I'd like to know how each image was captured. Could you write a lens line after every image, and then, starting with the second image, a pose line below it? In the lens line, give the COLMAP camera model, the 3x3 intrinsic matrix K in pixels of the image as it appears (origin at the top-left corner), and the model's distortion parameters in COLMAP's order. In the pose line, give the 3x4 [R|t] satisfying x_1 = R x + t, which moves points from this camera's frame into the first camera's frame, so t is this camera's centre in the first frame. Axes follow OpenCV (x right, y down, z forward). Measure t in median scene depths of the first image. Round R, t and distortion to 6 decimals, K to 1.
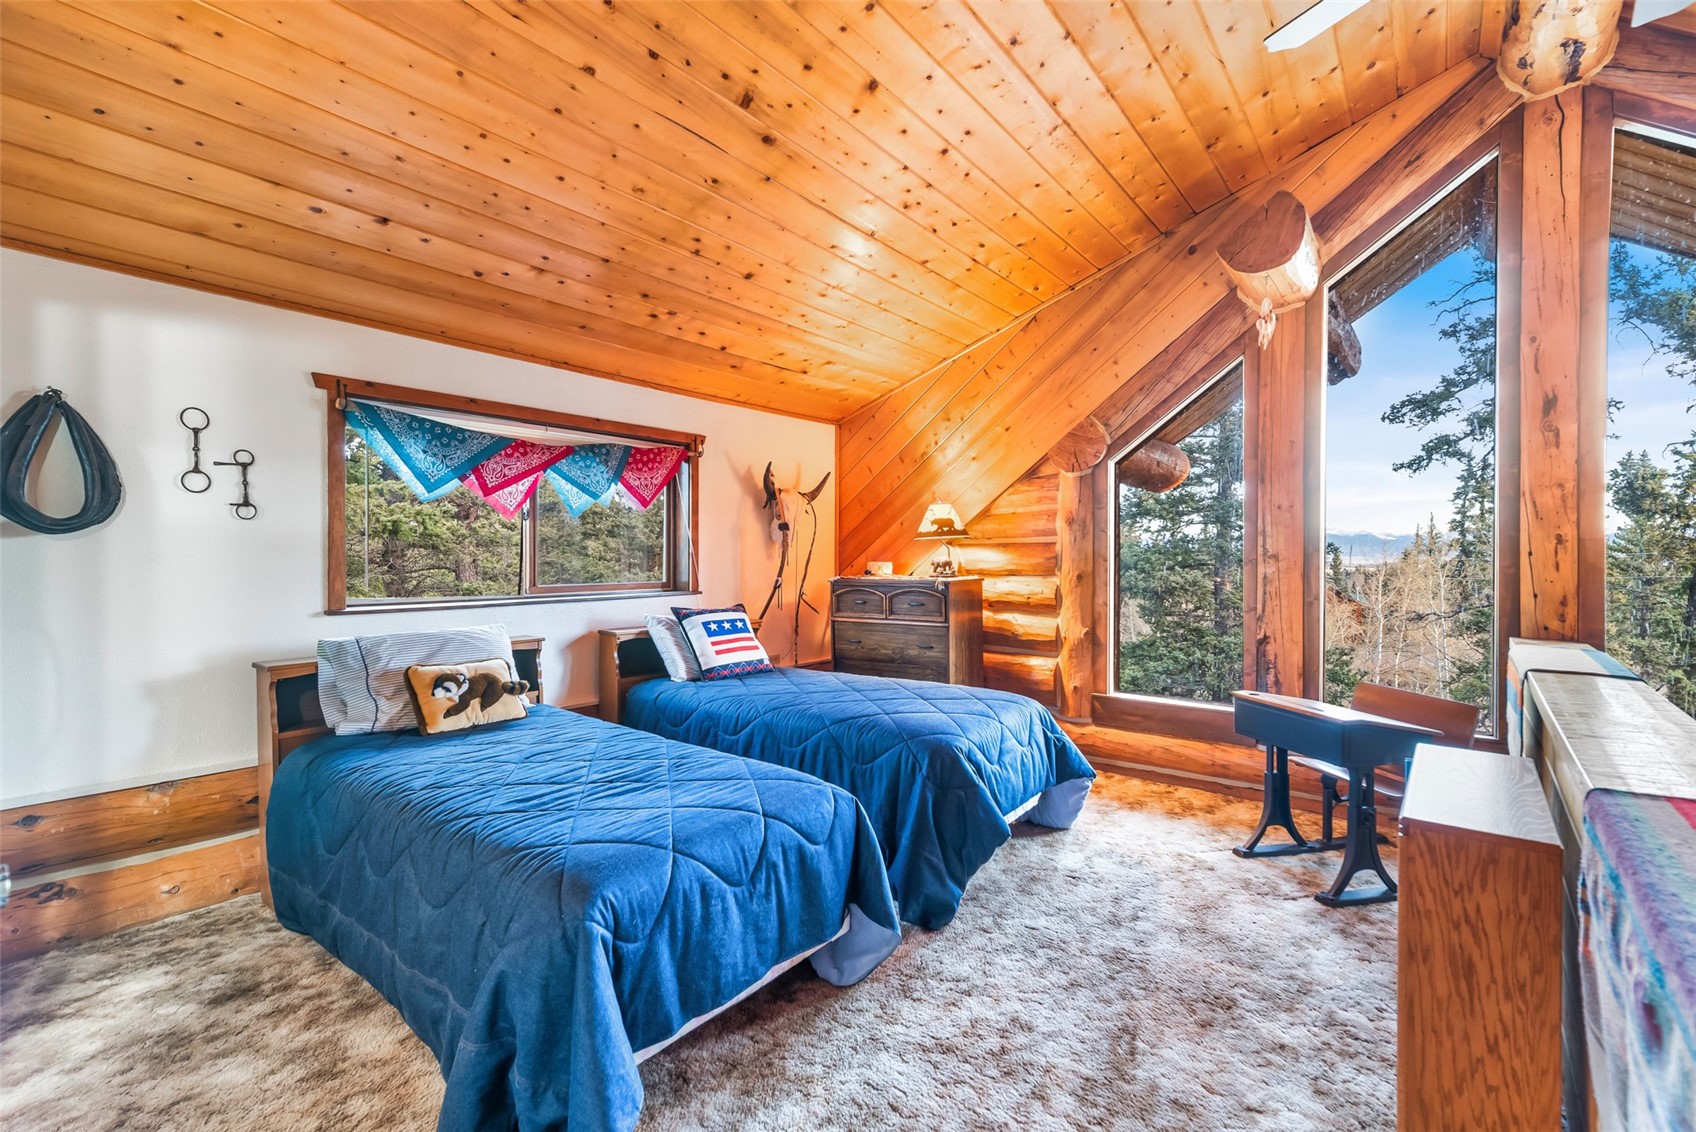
lens RADIAL K [[740.8, 0, 847.3], [0, 740.8, 564.6], [0, 0, 1]] dist [0.009901, -0.001094]
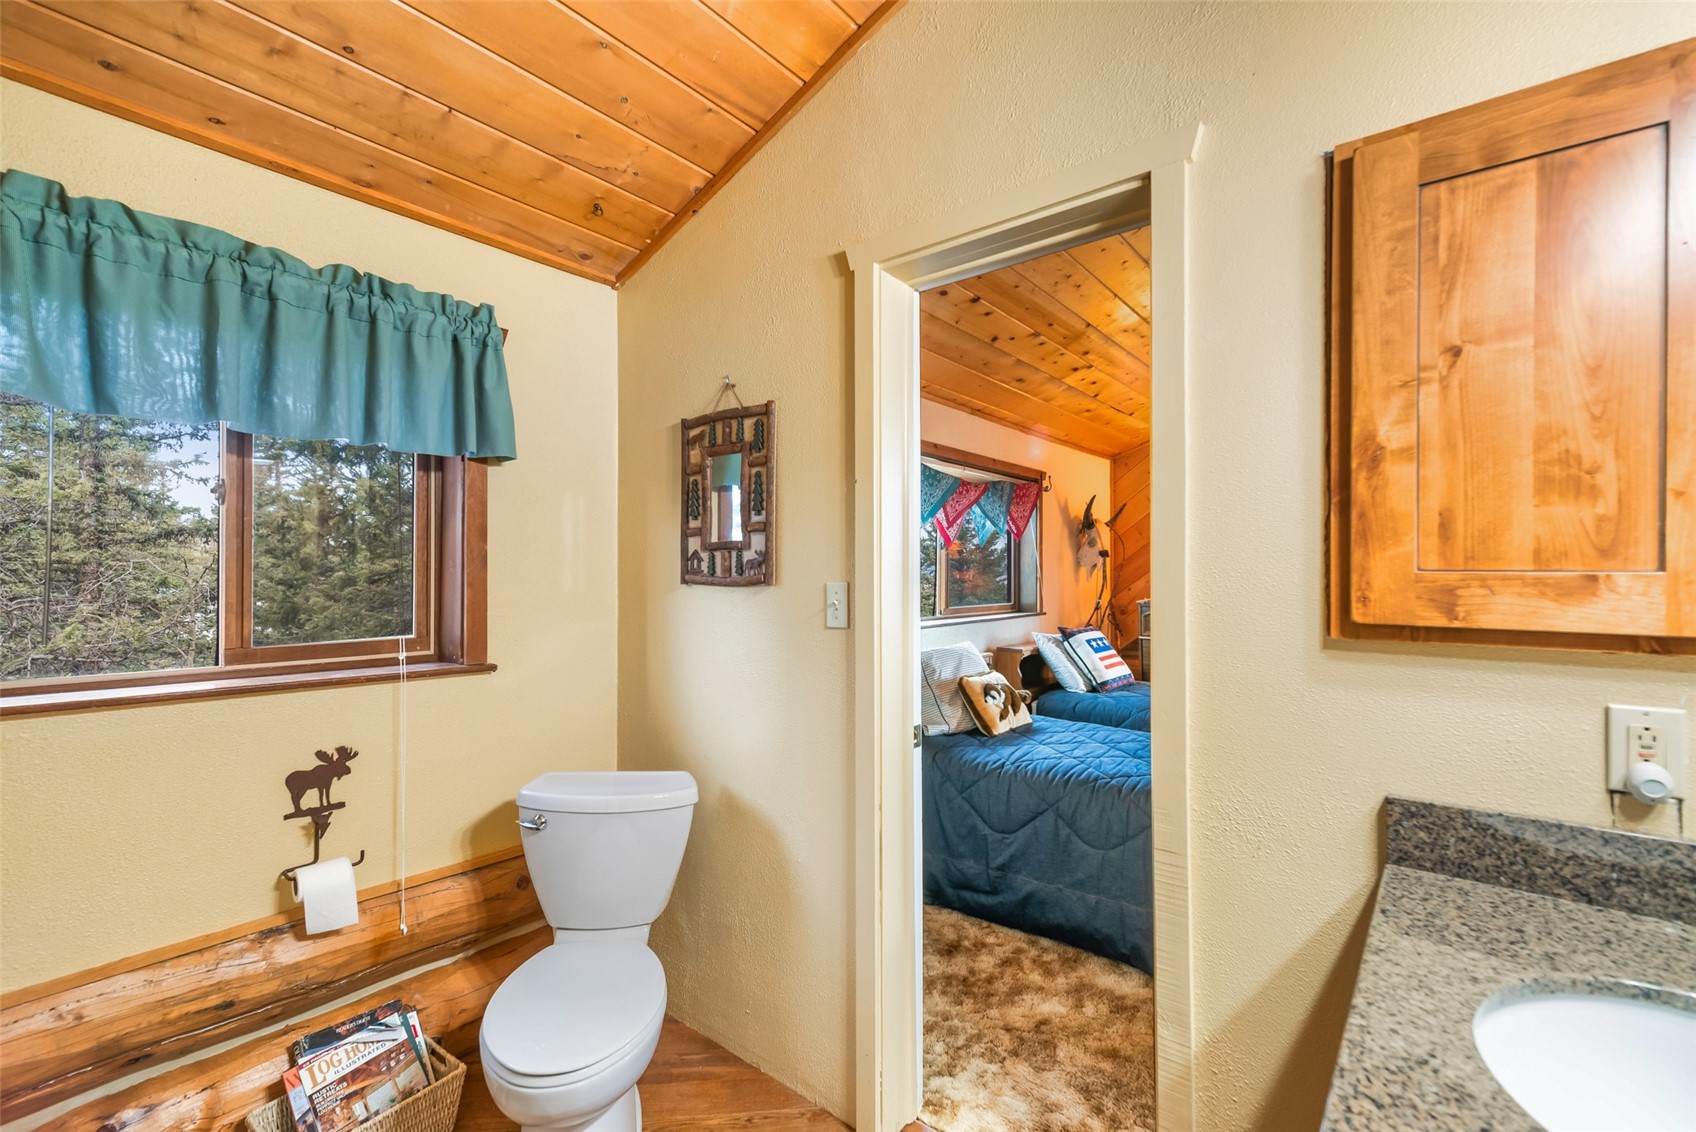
lens RADIAL K [[740.8, 0, 845.3], [0, 740.8, 565.1], [0, 0, 1]] dist [0.009901, -0.001094]
pose [[0.999874, 0.006369, 0.014553, -0.624760], [-0.006043, 0.999733, -0.022324, -0.009277], [-0.014692, 0.022233, 0.999645, -0.127157]]
